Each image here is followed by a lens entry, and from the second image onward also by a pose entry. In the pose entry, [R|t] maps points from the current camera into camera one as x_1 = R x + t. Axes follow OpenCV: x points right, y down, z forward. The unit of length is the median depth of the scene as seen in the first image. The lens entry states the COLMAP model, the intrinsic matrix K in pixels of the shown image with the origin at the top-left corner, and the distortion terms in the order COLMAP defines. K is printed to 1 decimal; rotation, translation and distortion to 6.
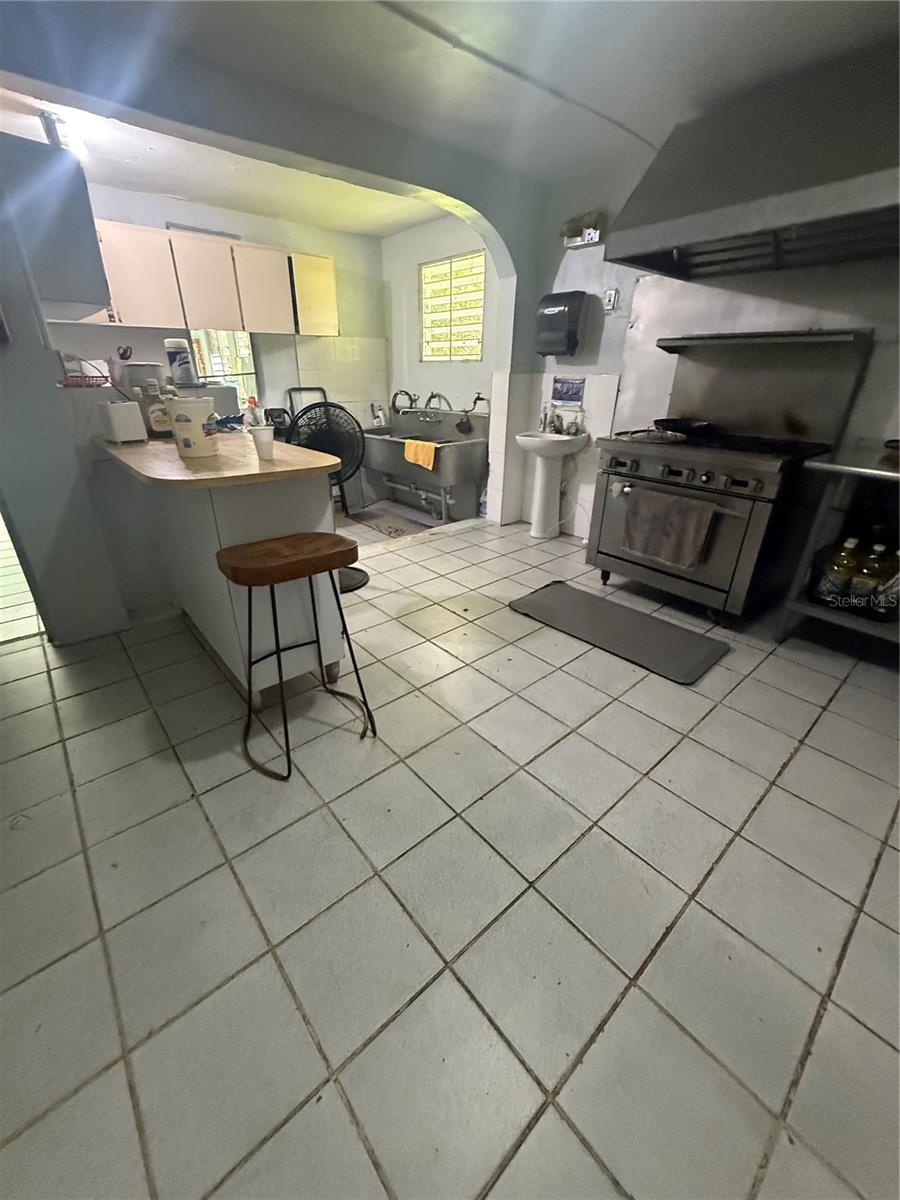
lens RADIAL K [[480.9, 0, 450.9], [0, 480.9, 597.4], [0, 0, 1]] dist [-0.001610, 0.000445]
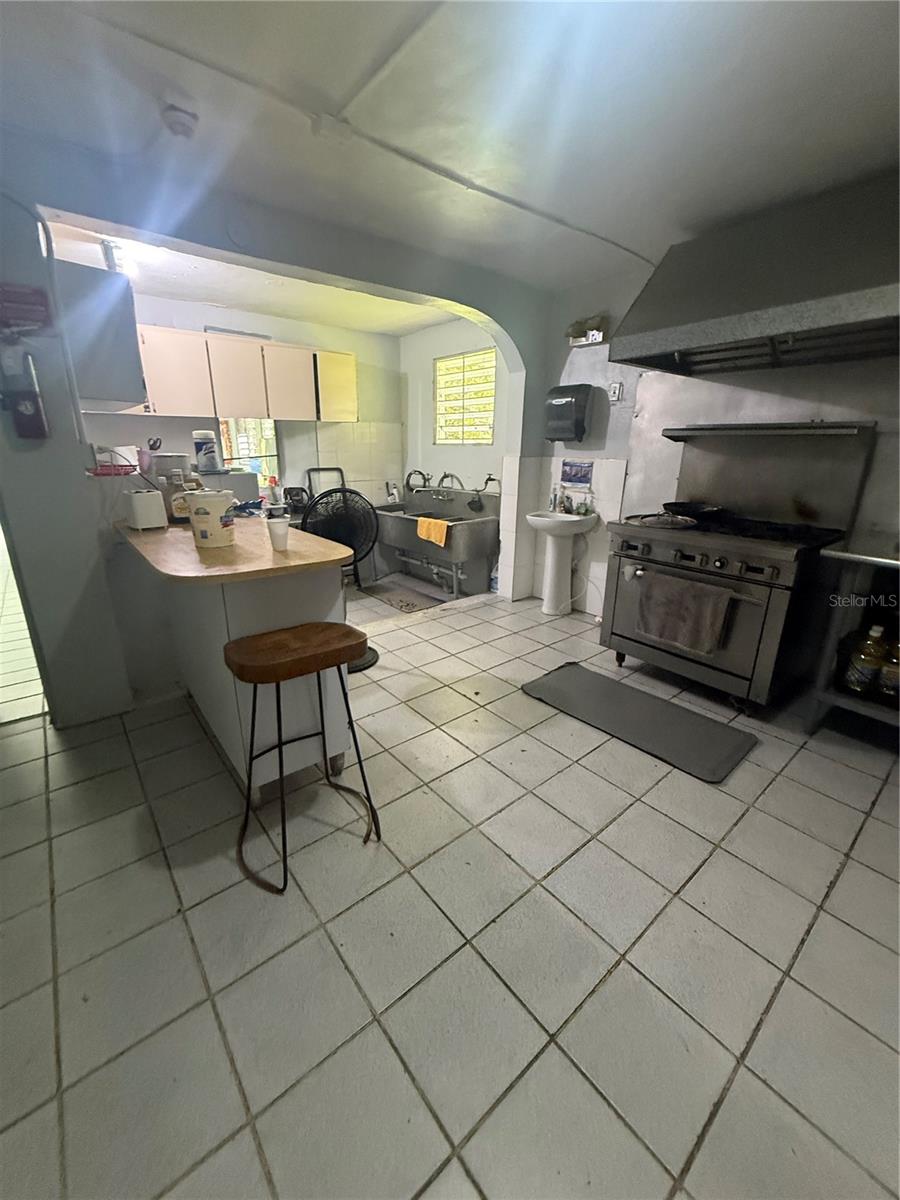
lens RADIAL K [[480.9, 0, 450.4], [0, 480.9, 595.7], [0, 0, 1]] dist [-0.001610, 0.000445]
pose [[0.999695, 0.007158, -0.023653, -0.001280], [-0.010310, 0.990663, -0.135940, -0.041565], [0.022459, 0.136143, 0.990435, 0.013753]]
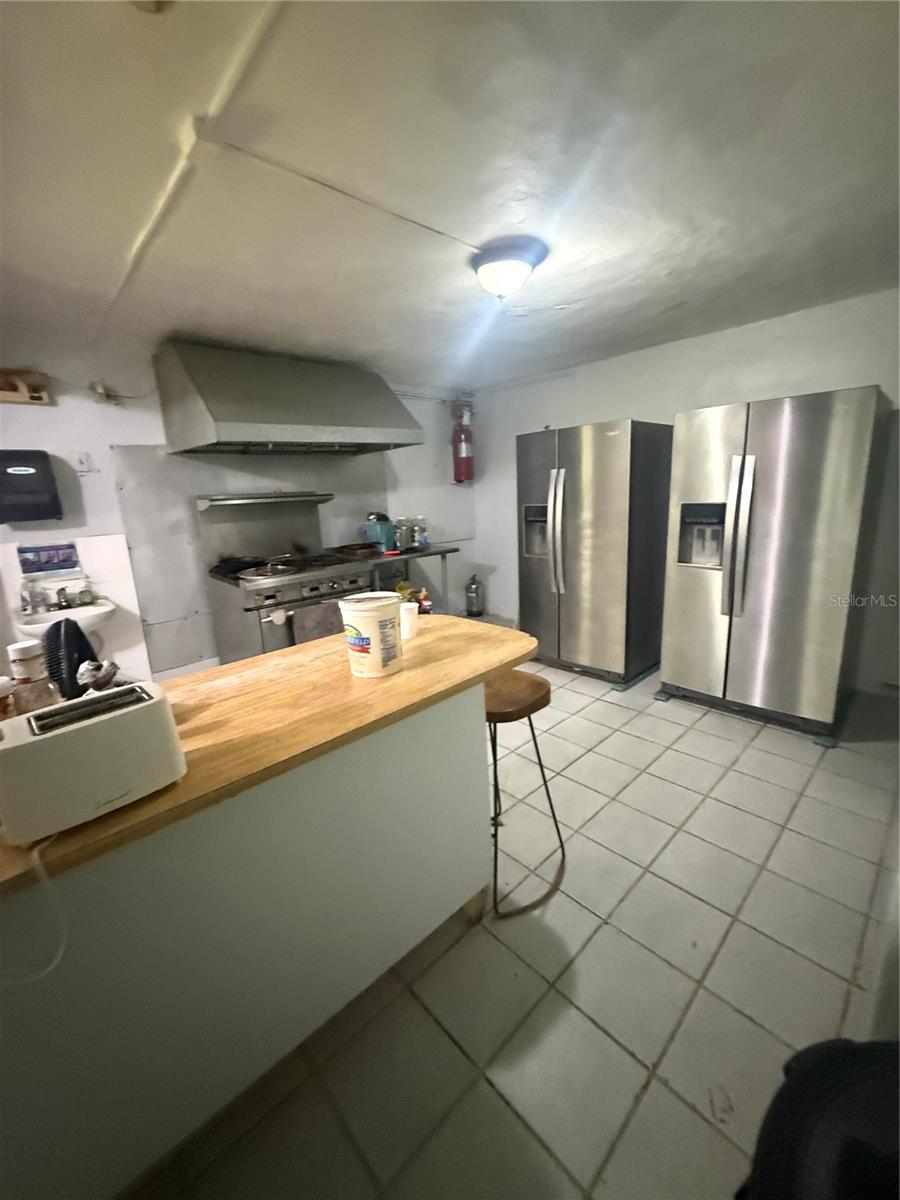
lens RADIAL K [[480.9, 0, 447.5], [0, 480.9, 598.1], [0, 0, 1]] dist [-0.001610, 0.000445]
pose [[-0.039650, -0.230750, 0.972205, -0.886388], [0.468814, 0.854935, 0.222036, -0.368091], [-0.882406, 0.464587, 0.074281, 0.587540]]
